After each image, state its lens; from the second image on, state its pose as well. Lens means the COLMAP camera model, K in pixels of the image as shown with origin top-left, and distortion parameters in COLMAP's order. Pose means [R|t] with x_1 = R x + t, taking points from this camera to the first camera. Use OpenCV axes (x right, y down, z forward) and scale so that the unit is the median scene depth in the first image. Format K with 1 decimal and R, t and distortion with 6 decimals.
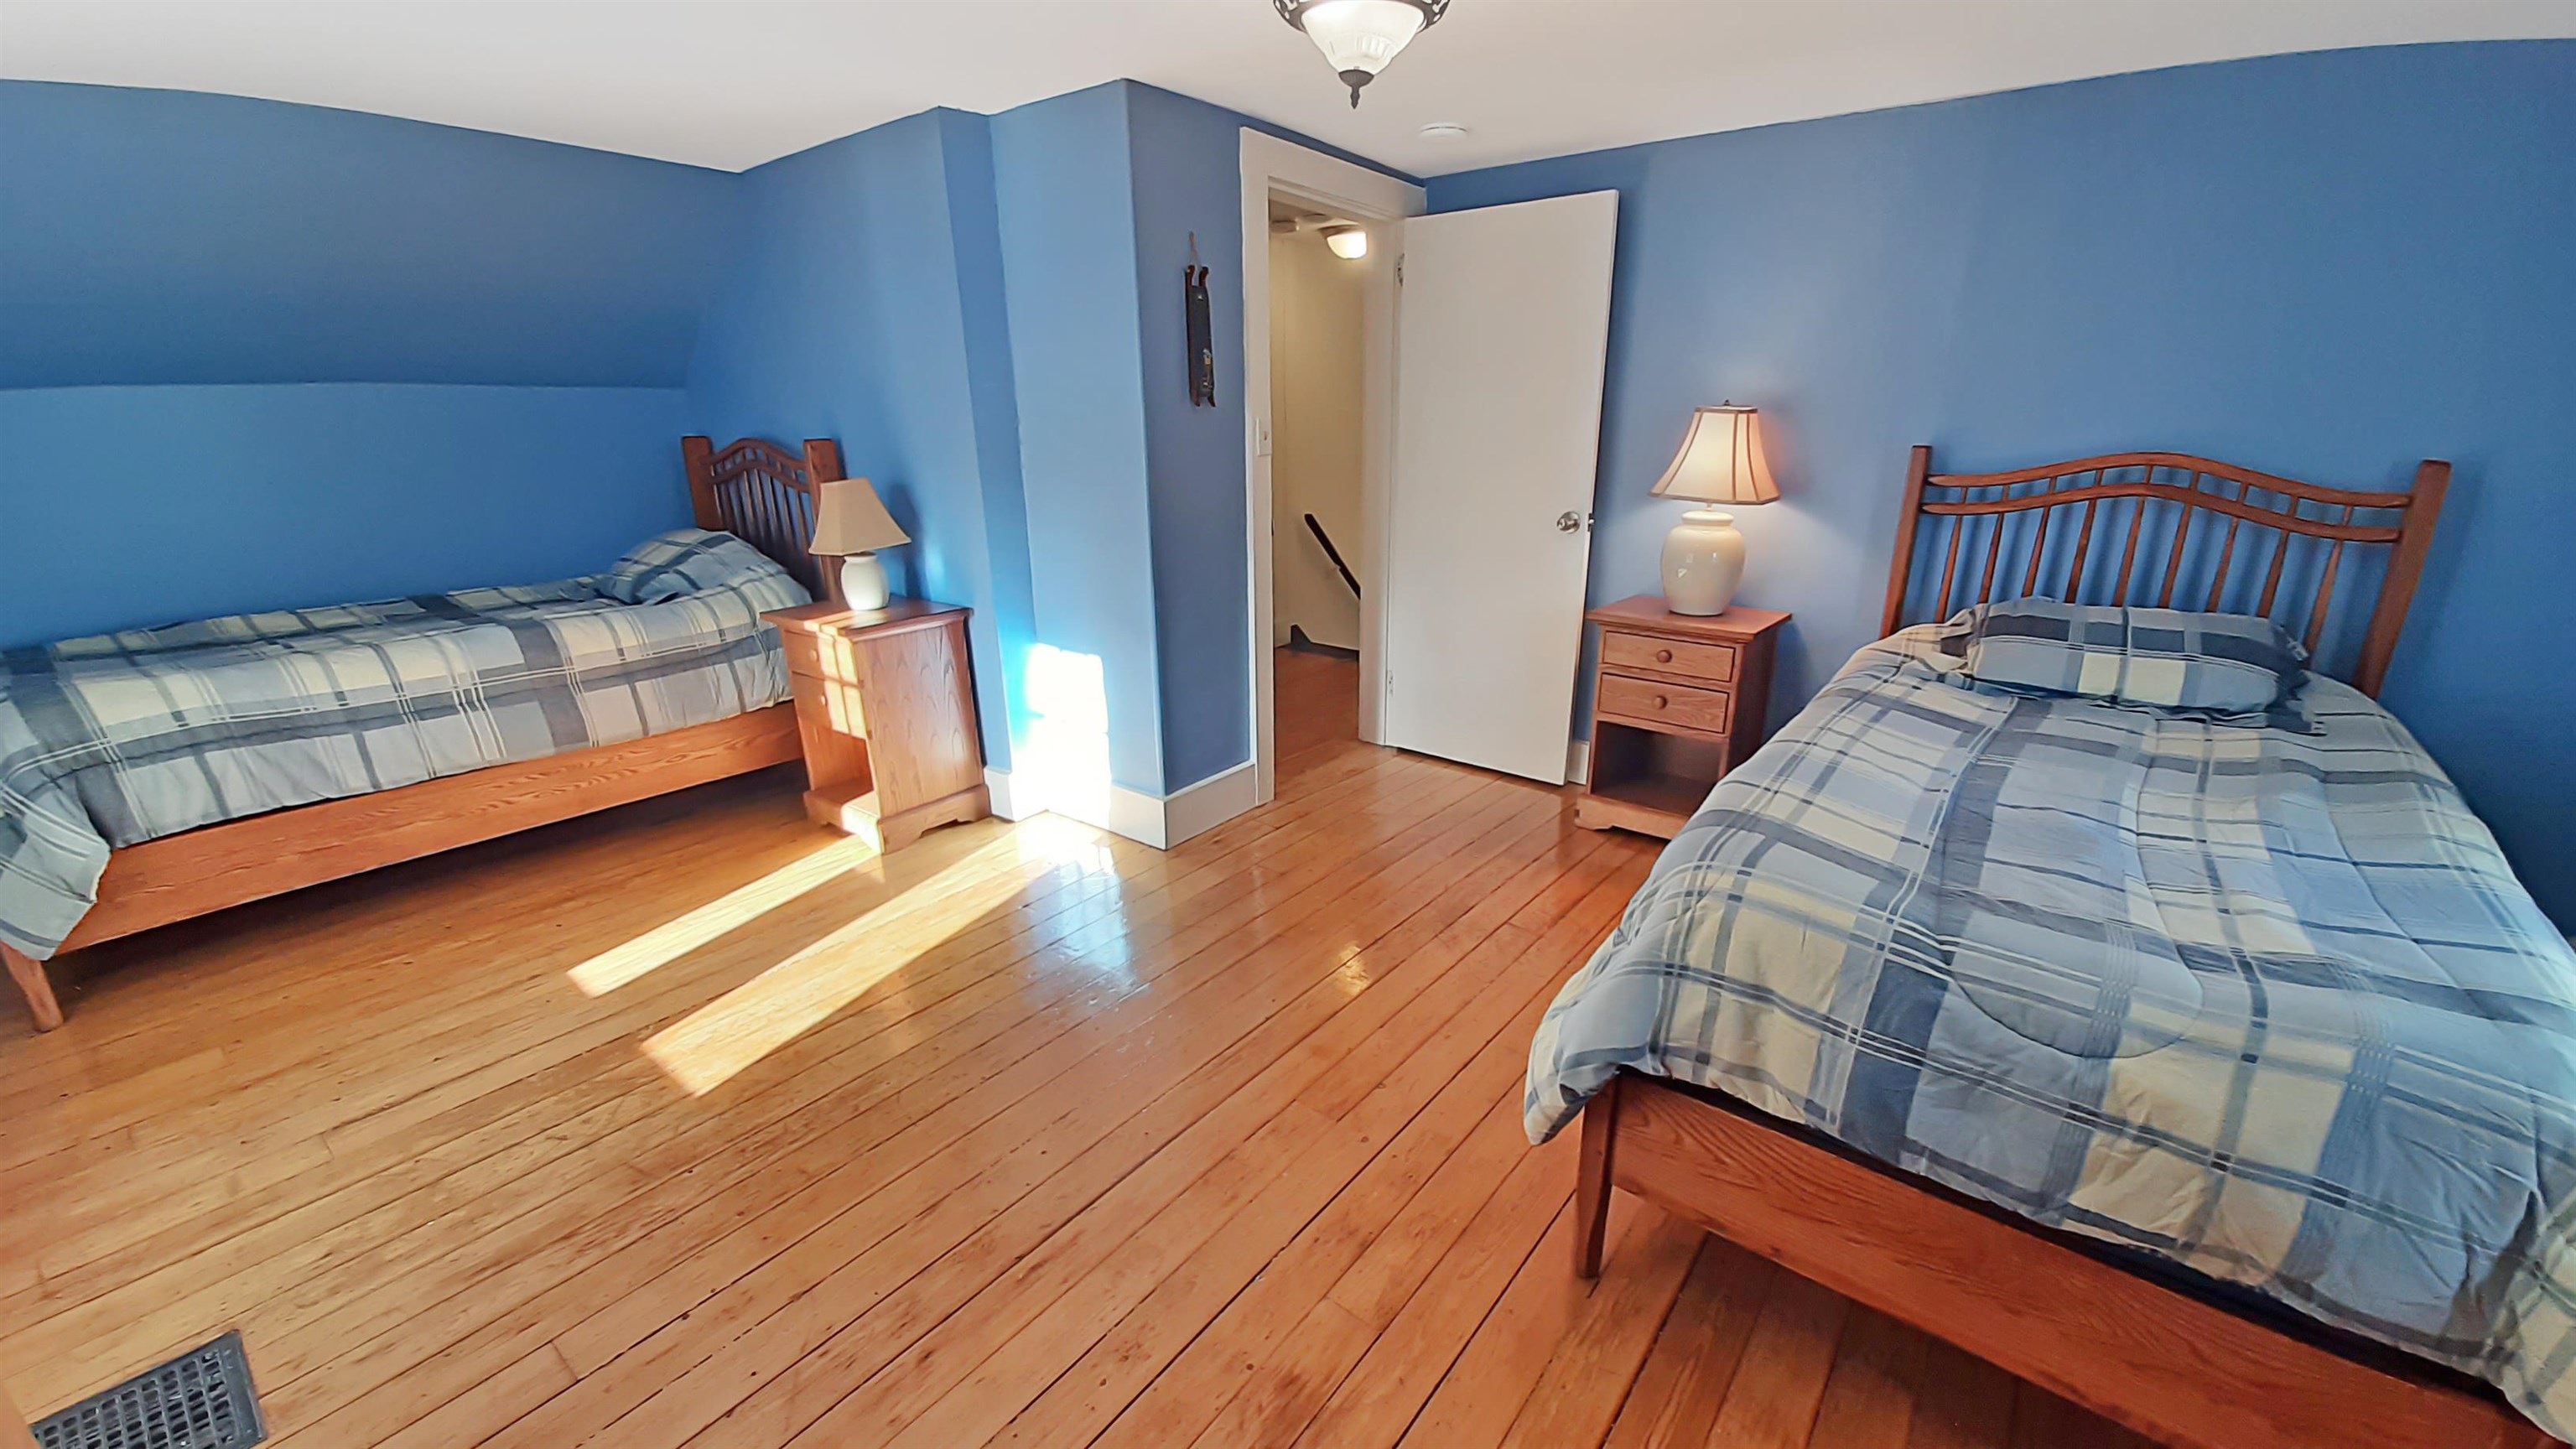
lens RADIAL K [[992.5, 0, 1288.0], [0, 992.5, 724.5], [0, 0, 1]] dist [0.000467, 0.000033]
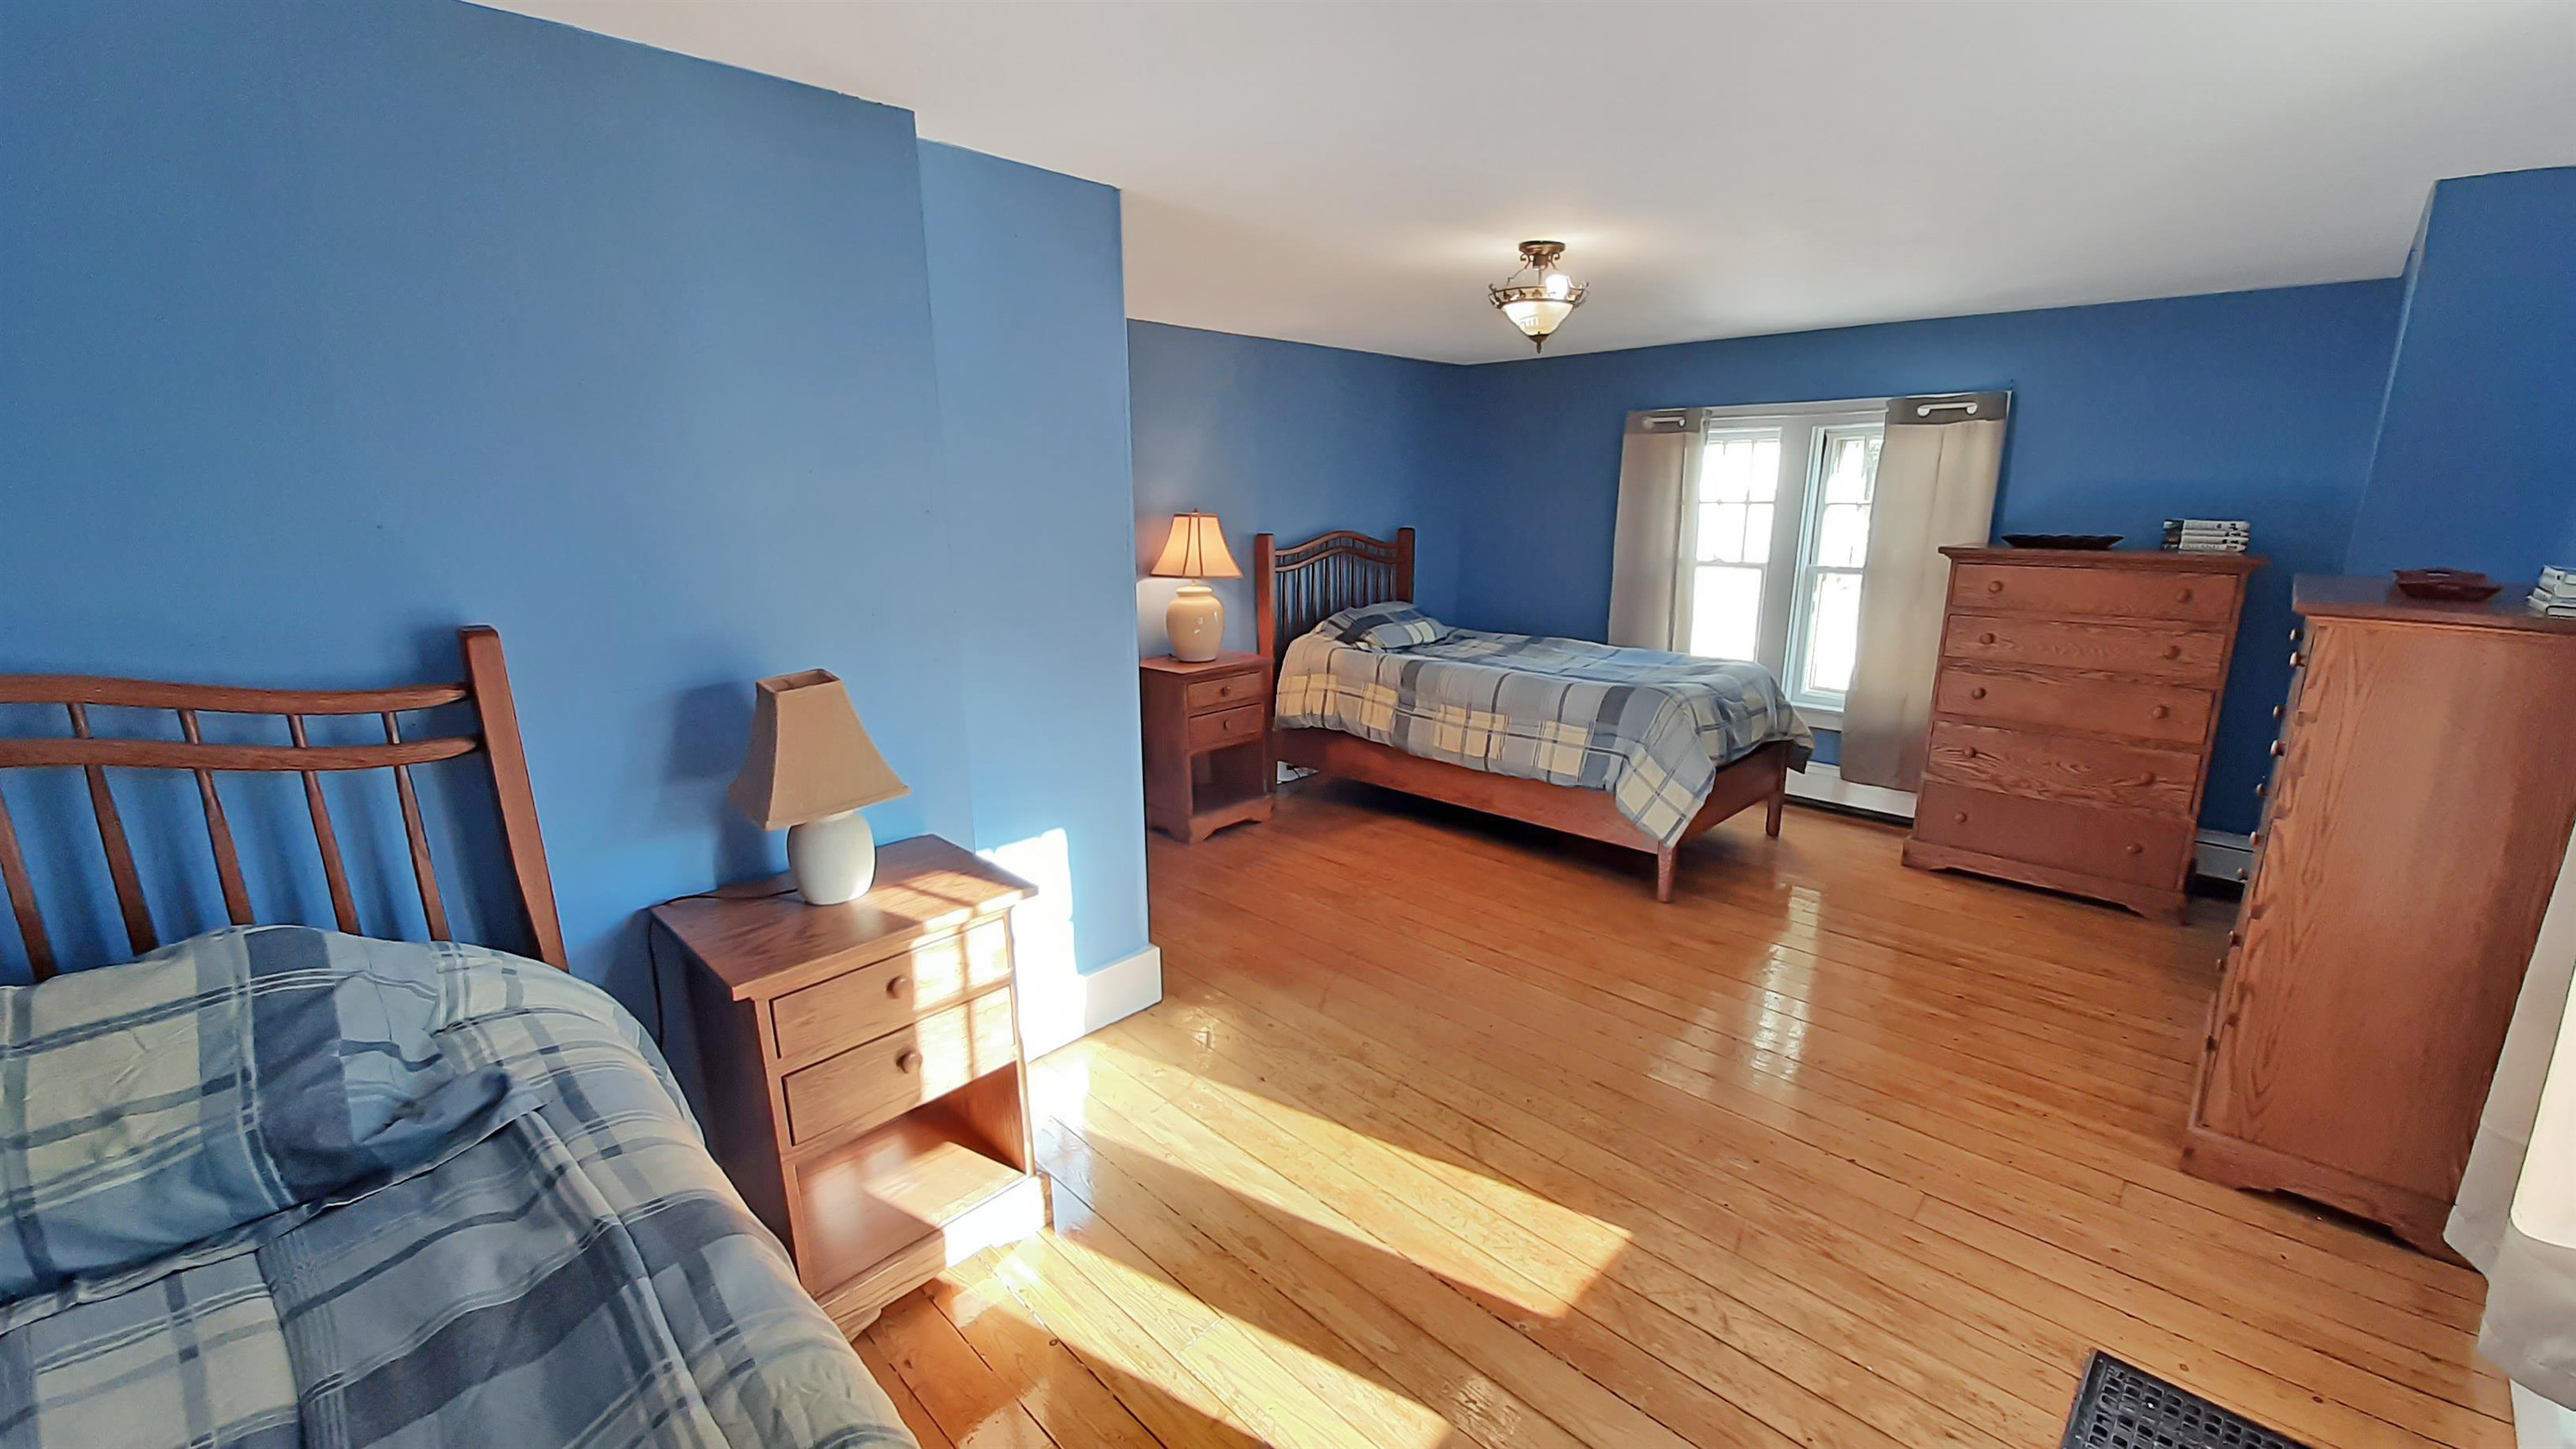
lens RADIAL K [[1033.4, 0, 1288.0], [0, 1033.4, 724.5], [0, 0, 1]] dist [-0.000167, -0.000042]
pose [[0.110925, -0.217048, 0.969838, -1.525529], [0.323034, 0.930746, 0.171352, -0.364167], [-0.939864, 0.294283, 0.173356, 1.022057]]
